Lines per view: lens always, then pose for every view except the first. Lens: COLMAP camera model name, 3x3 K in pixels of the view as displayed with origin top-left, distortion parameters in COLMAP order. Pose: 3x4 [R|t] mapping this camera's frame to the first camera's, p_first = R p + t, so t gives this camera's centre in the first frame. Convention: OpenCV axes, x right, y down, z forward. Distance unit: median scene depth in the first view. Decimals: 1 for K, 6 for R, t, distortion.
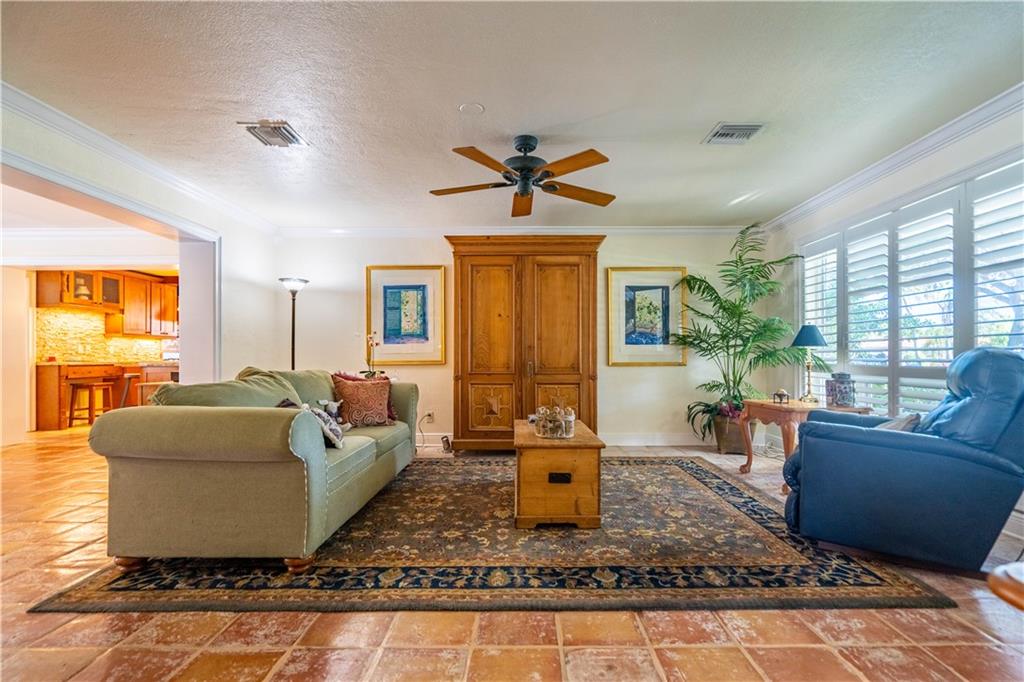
lens RADIAL K [[479.9, 0, 518.5], [0, 479.9, 351.1], [0, 0, 1]] dist [-0.002956, 0.003119]
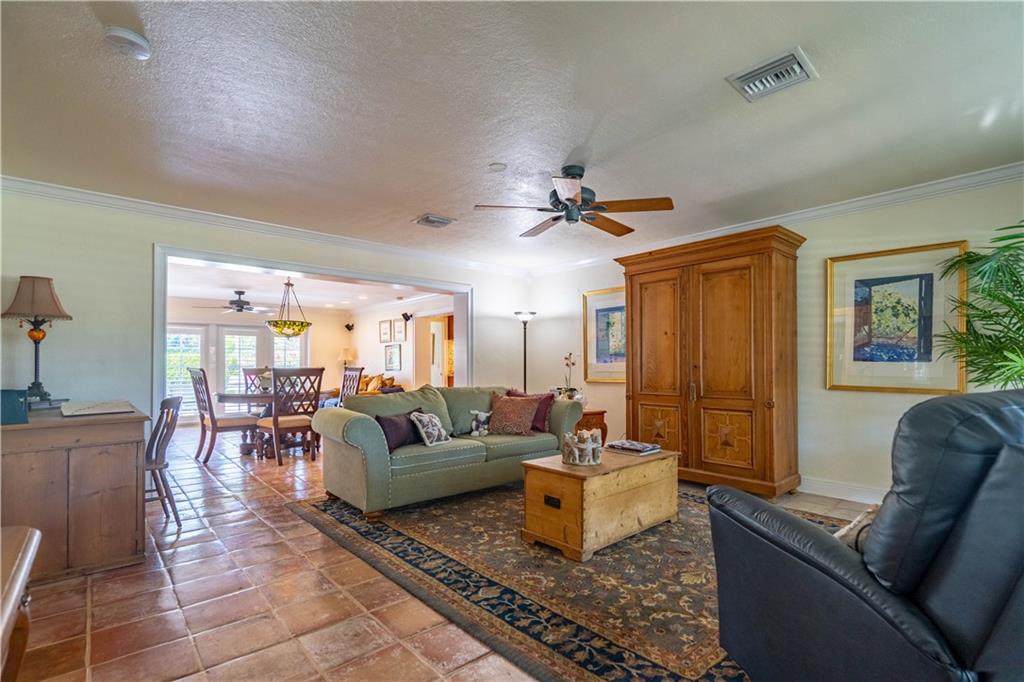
lens RADIAL K [[479.9, 0, 518.4], [0, 479.9, 362.3], [0, 0, 1]] dist [-0.002956, 0.003119]
pose [[0.672083, -0.007755, -0.740435, 0.467443], [0.011457, 0.999934, -0.000074, -0.020676], [0.740387, -0.008434, 0.672128, 0.151120]]
